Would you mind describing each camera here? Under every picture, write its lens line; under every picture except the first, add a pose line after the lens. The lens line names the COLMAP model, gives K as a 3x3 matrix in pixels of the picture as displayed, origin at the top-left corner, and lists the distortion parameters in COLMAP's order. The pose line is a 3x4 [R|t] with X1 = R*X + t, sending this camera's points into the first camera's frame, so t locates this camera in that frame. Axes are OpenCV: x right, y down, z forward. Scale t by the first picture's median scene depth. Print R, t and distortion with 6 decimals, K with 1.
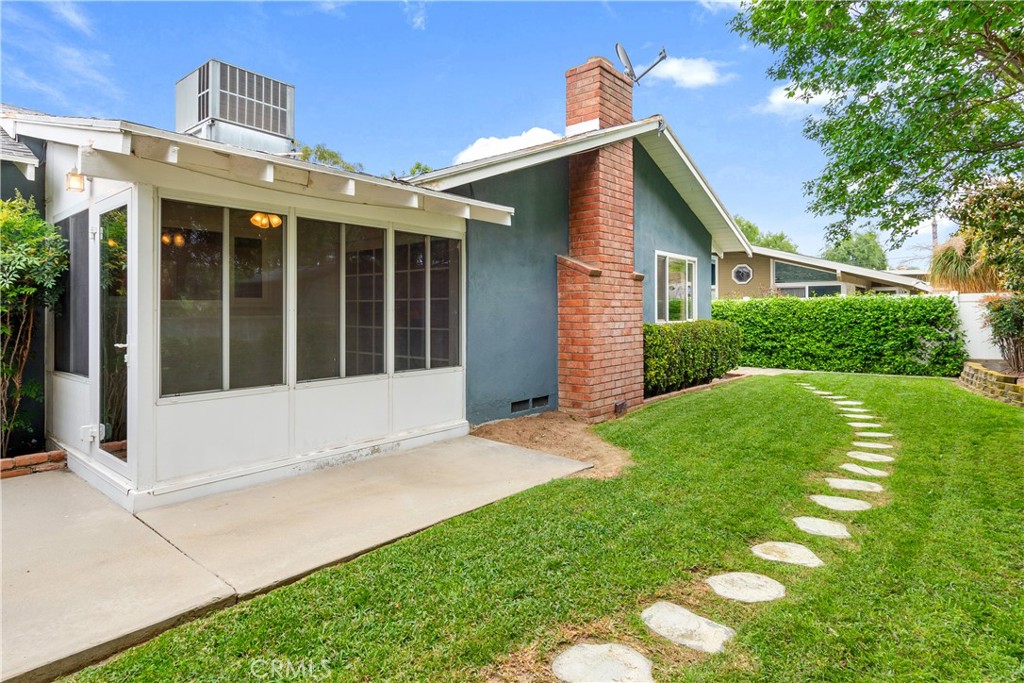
lens RADIAL K [[552.0, 0, 500.0], [0, 552.0, 308.5], [0, 0, 1]] dist [0.001599, 0.000155]
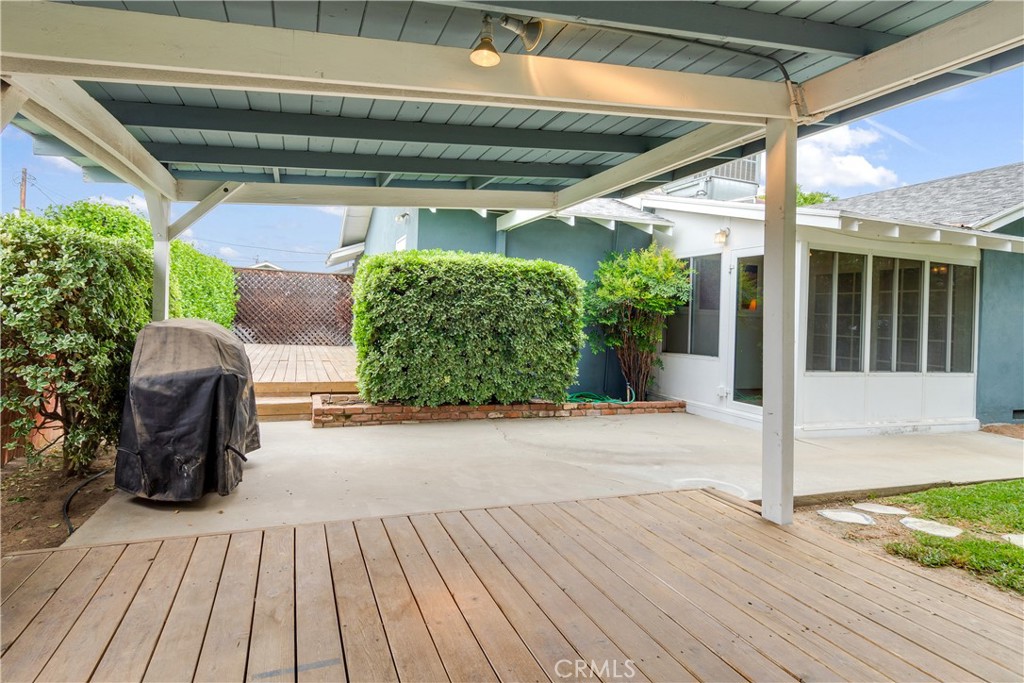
lens RADIAL K [[552.0, 0, 507.8], [0, 552.0, 315.3], [0, 0, 1]] dist [0.001599, 0.000155]
pose [[0.875944, 0.040056, -0.480748, -0.351390], [-0.040846, 0.999126, 0.008824, 0.009828], [0.480681, 0.011907, 0.876815, -0.489380]]
